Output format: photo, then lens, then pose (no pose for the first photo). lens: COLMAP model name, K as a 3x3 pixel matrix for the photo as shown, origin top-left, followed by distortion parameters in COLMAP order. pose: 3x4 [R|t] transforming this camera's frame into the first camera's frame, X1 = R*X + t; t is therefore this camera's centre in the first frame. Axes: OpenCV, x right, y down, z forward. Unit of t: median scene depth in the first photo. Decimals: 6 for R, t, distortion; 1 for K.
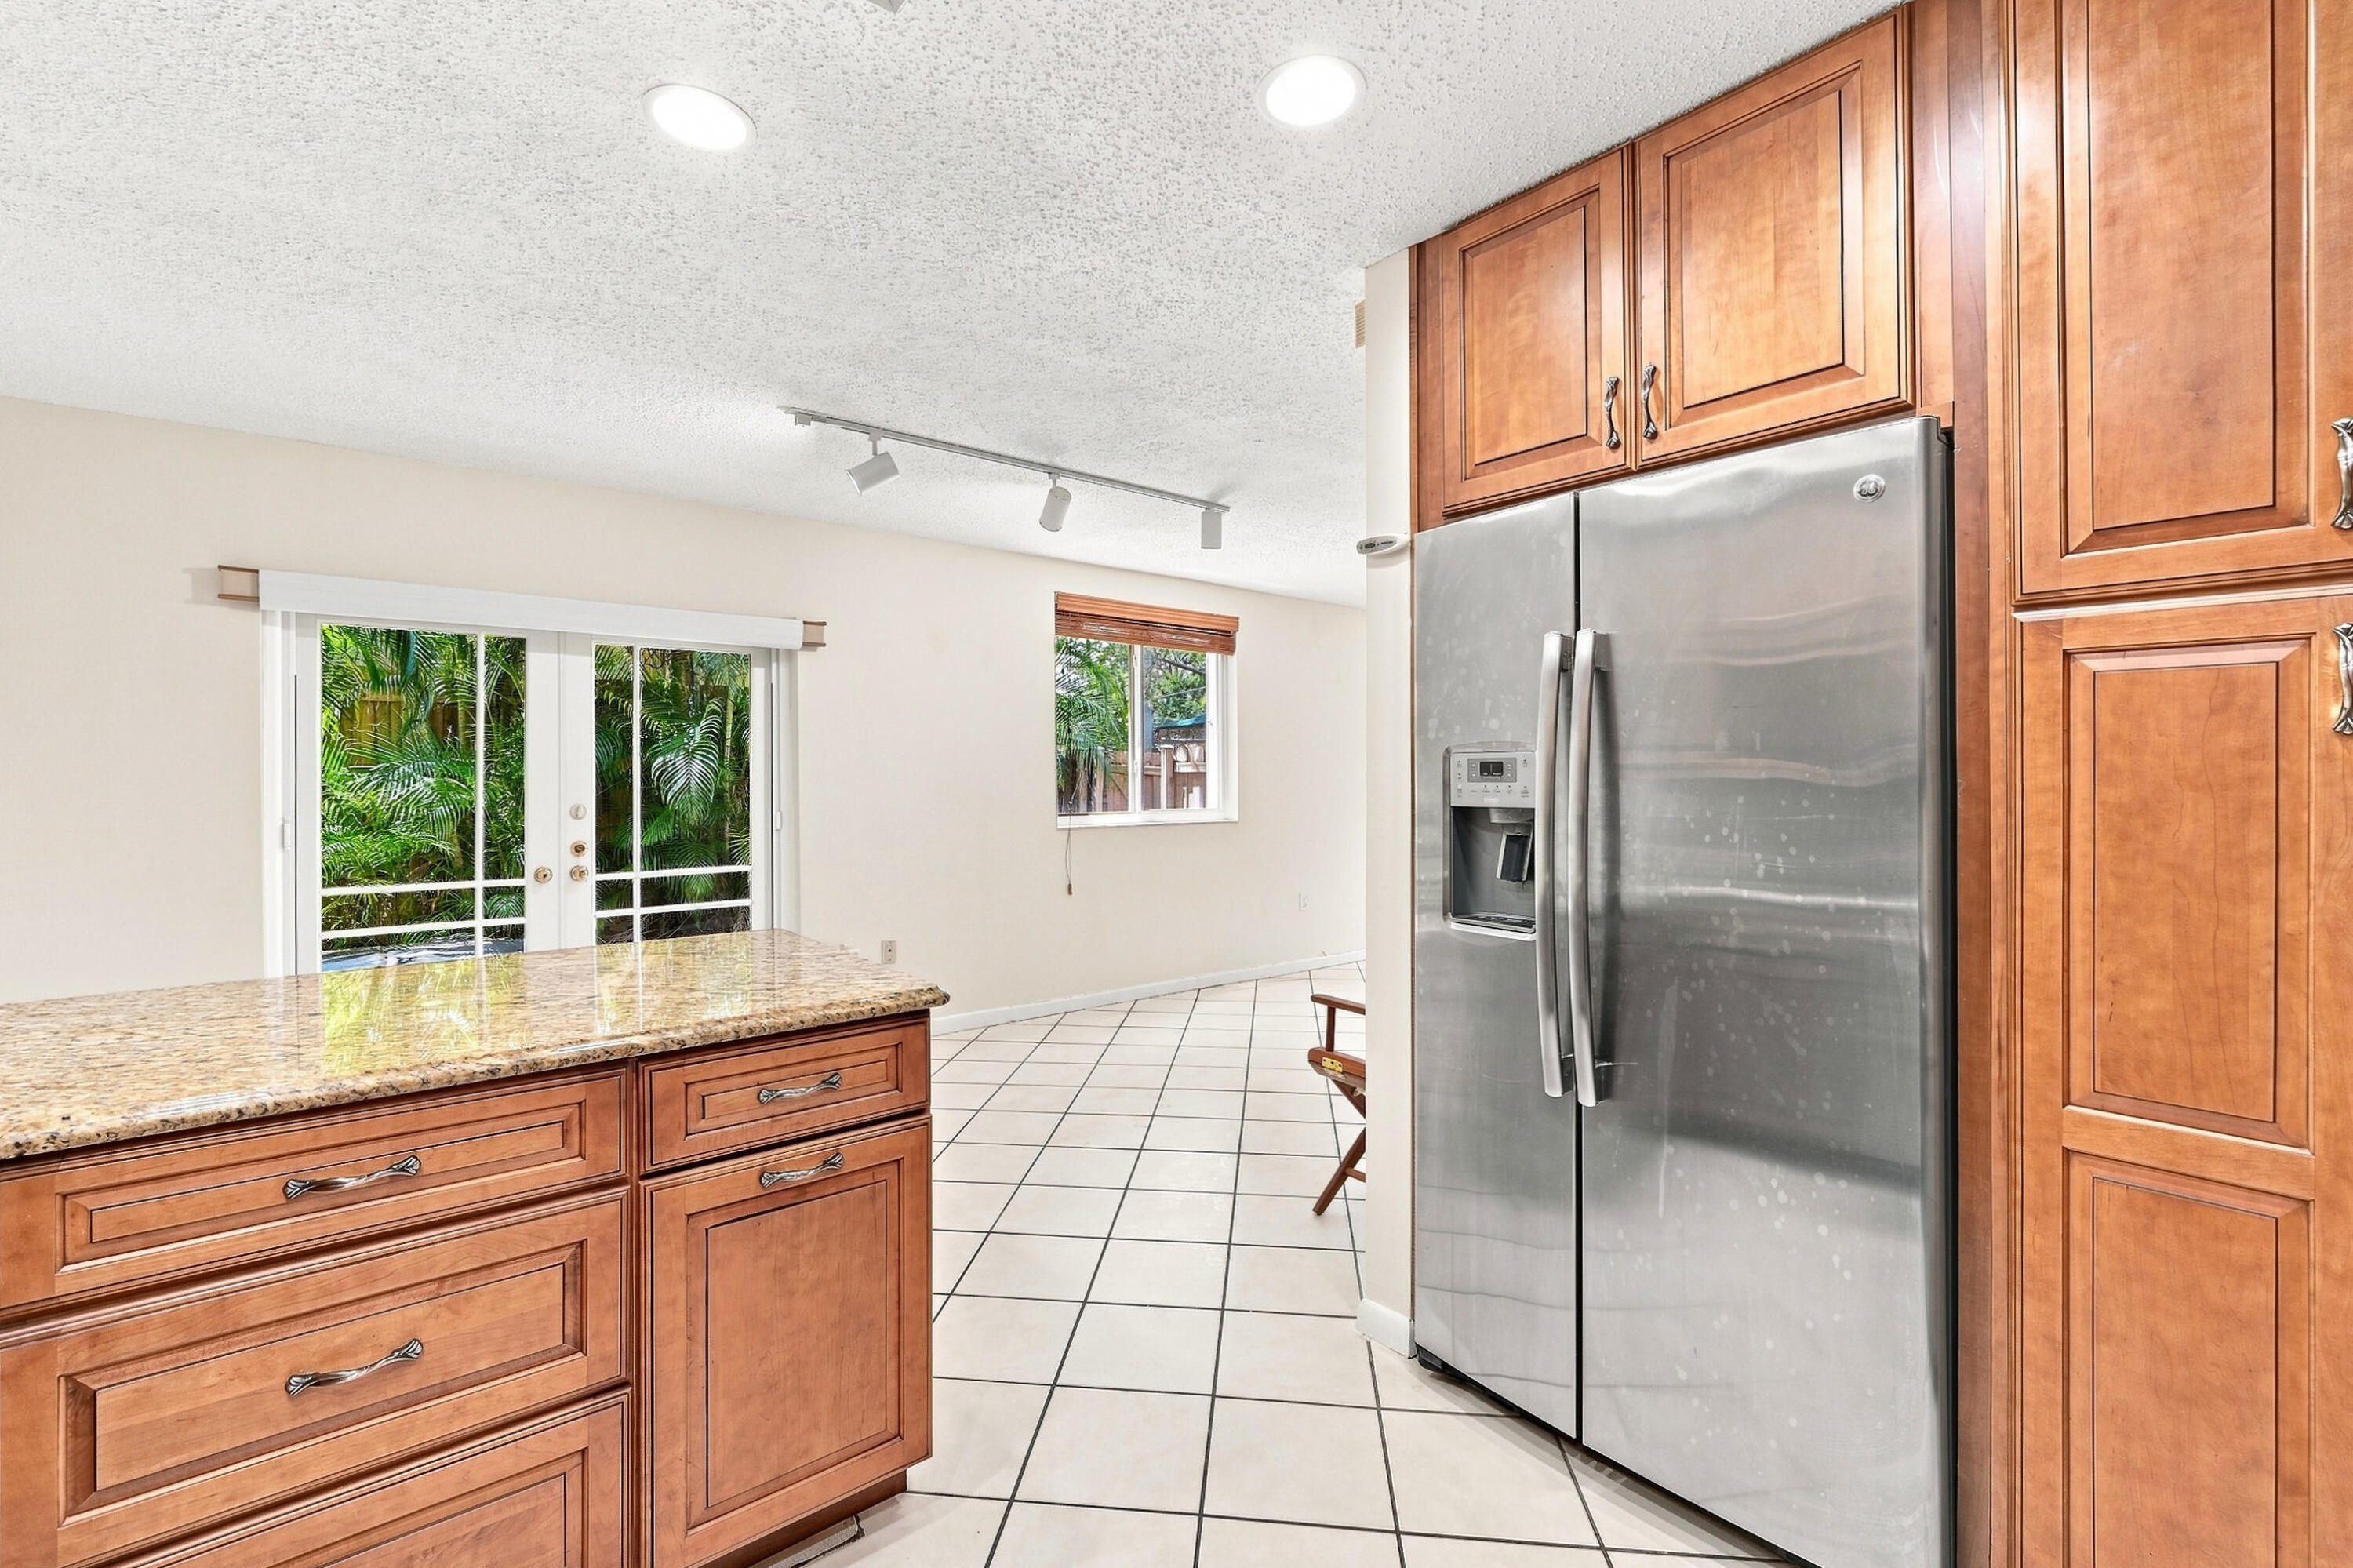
lens RADIAL K [[1005.5, 0, 1176.5], [0, 1005.5, 784.0], [0, 0, 1]] dist [0.001038, -0.000070]
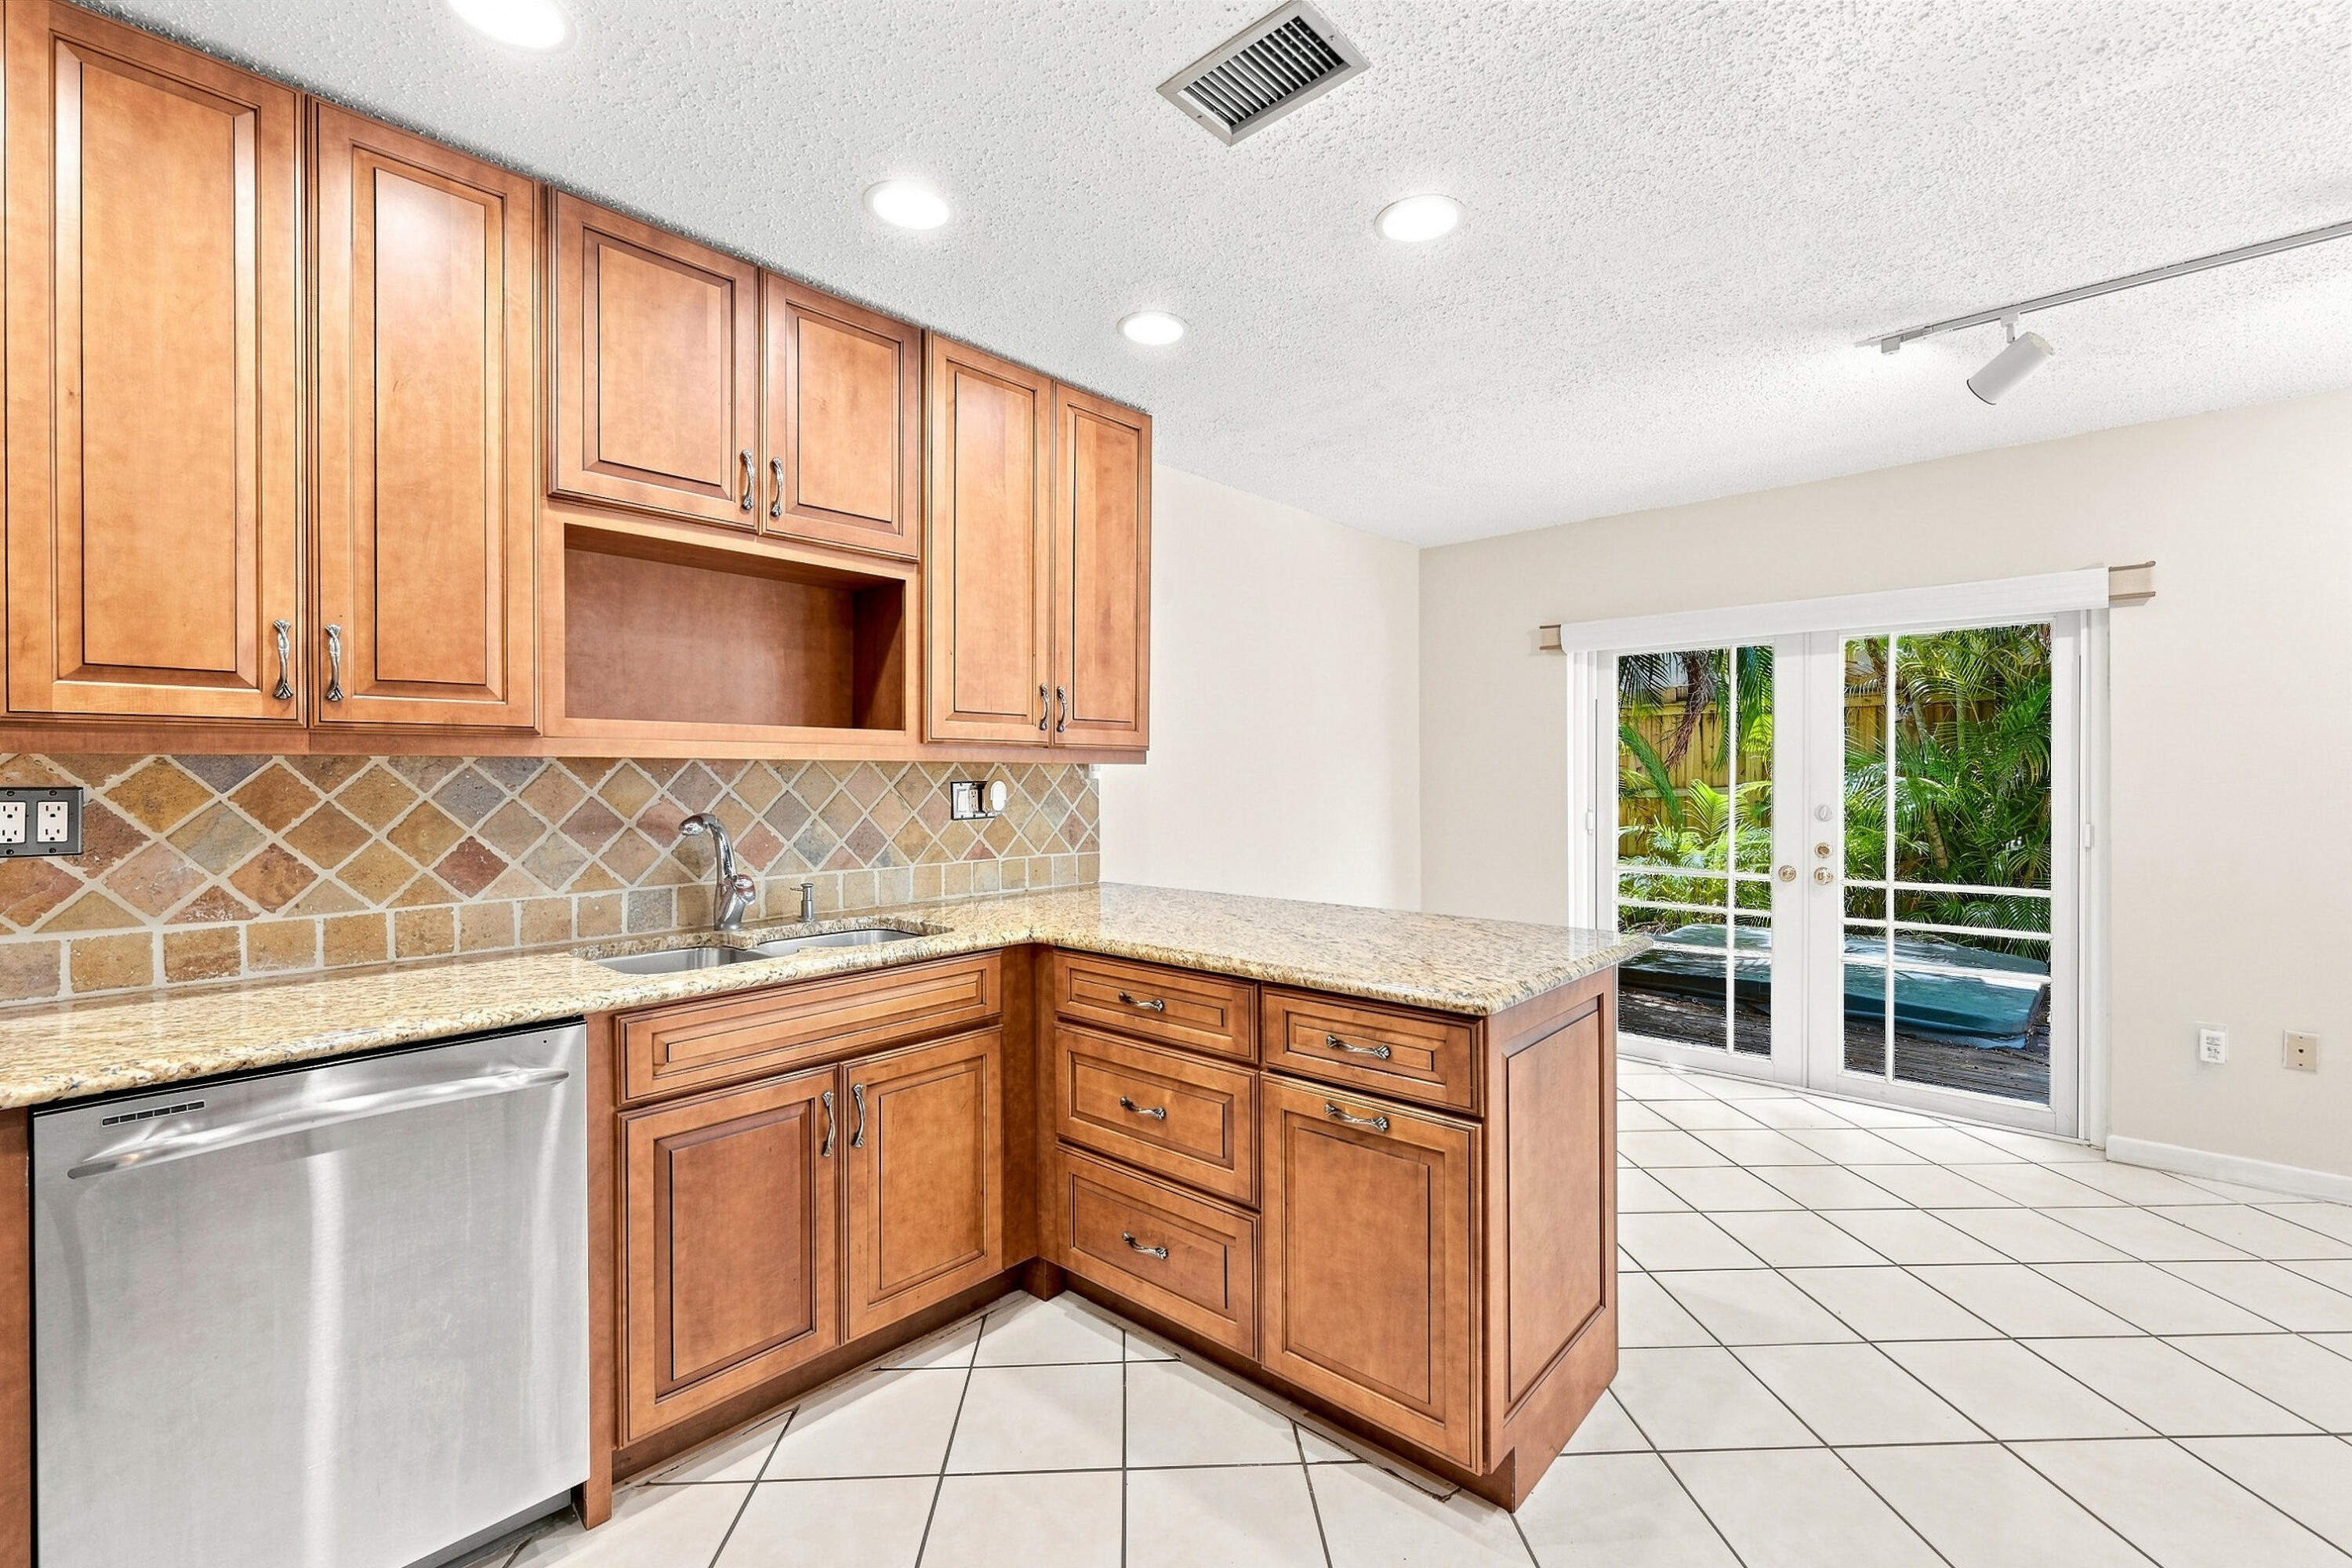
lens RADIAL K [[991.8, 0, 1170.1], [0, 991.8, 783.1], [0, 0, 1]] dist [0.000267, 0.000390]
pose [[0.141794, 0.005956, -0.989878, 0.702353], [-0.006313, 0.999967, 0.005112, -0.007087], [0.989876, 0.005524, 0.141827, 0.595348]]
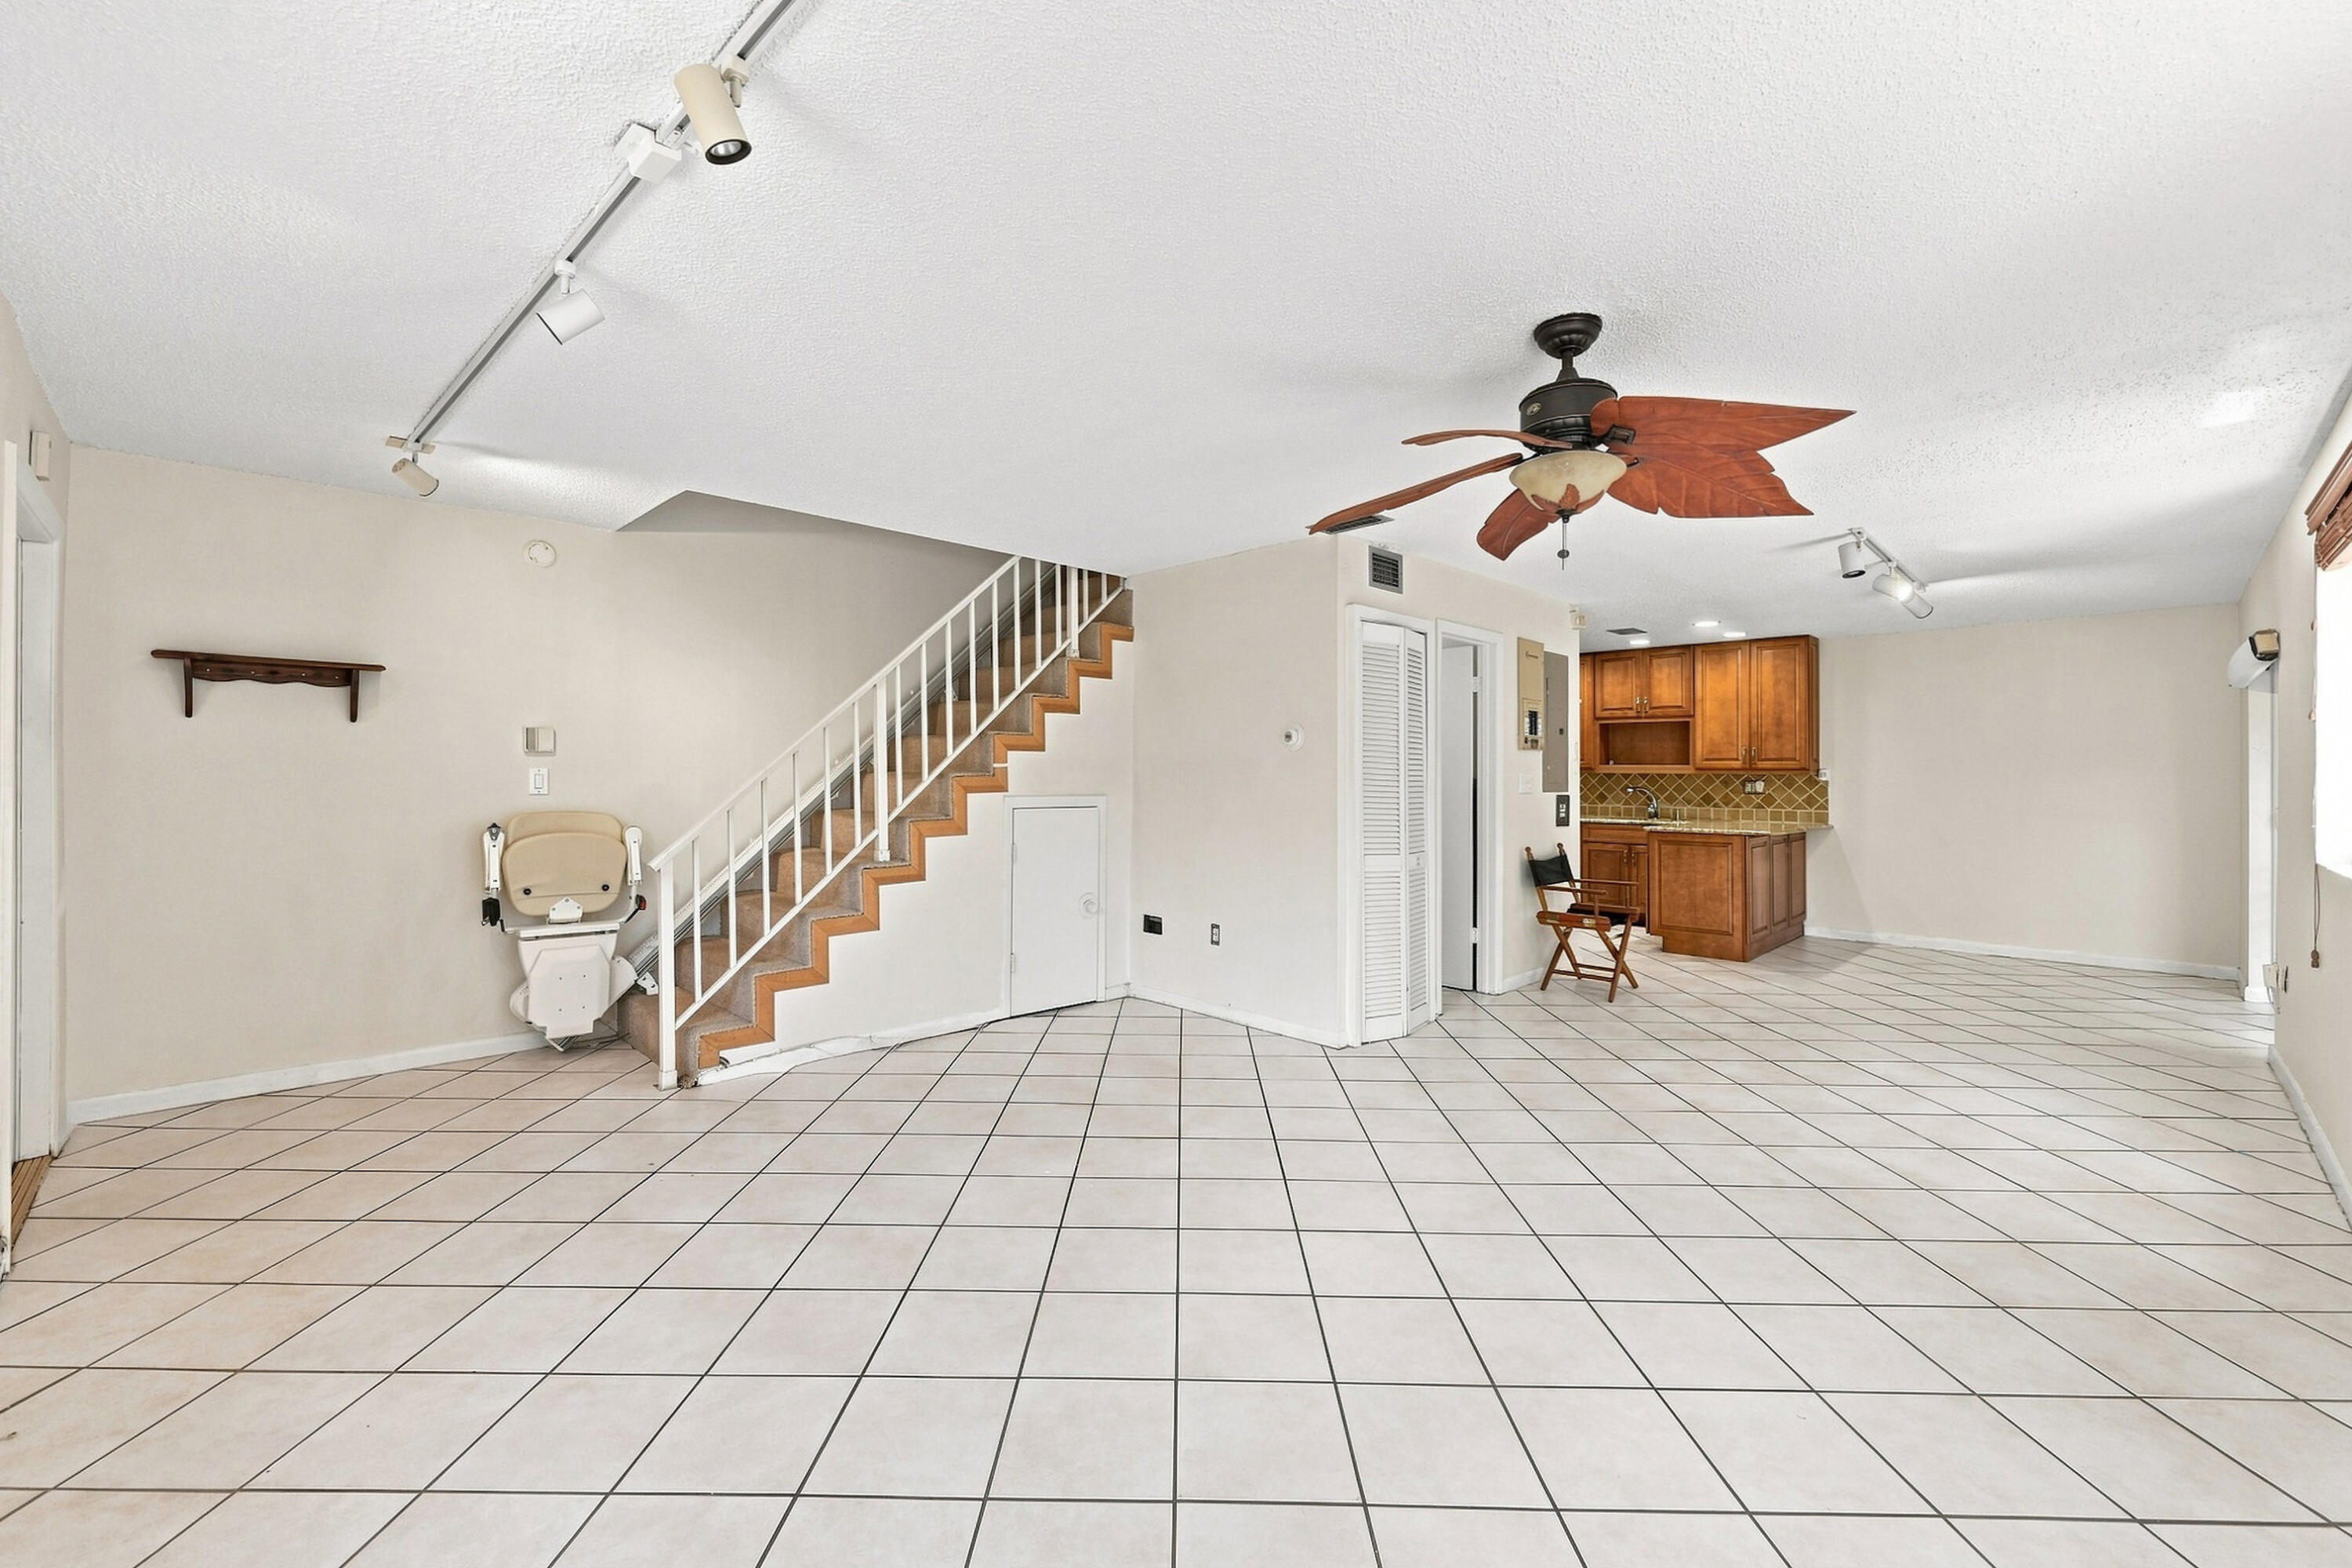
lens RADIAL K [[969.3, 0, 1183.1], [0, 969.3, 769.7], [0, 0, 1]] dist [0.011884, 0.000080]
pose [[-0.993448, -0.004307, -0.114205, 2.408315], [-0.004765, 0.999982, 0.003741, -0.061586], [0.114187, 0.004261, -0.993450, 5.316345]]
